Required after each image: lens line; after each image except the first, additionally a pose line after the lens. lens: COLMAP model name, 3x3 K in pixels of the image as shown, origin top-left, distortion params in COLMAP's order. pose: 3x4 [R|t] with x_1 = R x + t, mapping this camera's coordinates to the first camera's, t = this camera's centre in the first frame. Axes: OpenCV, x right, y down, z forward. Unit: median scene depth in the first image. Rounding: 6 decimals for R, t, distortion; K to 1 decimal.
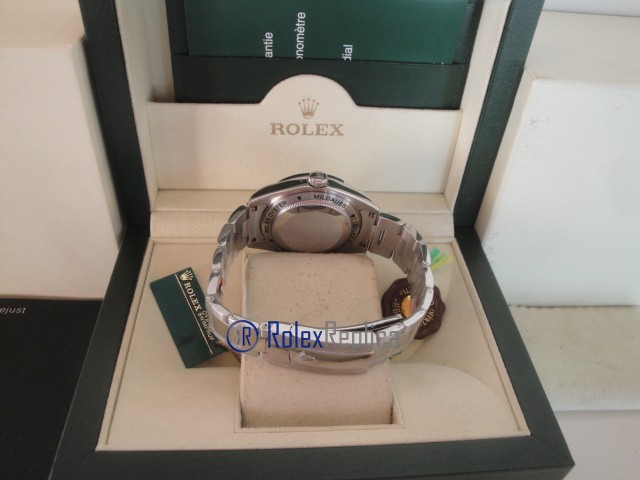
lens RADIAL K [[527.6, 0, 319.2], [0, 527.6, 239.2], [0, 0, 1]] dist [-0.156868, 0.112010]
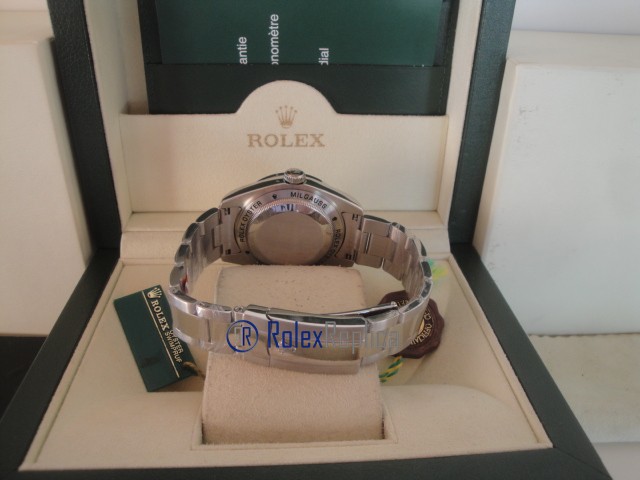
lens RADIAL K [[527.6, 0, 319.9], [0, 527.6, 238.1], [0, 0, 1]] dist [-0.156868, 0.112010]
pose [[0.999388, -0.030660, -0.016824, 0.052612], [0.026882, 0.981176, -0.191233, 0.160442], [0.022370, 0.190664, 0.981400, 0.104574]]
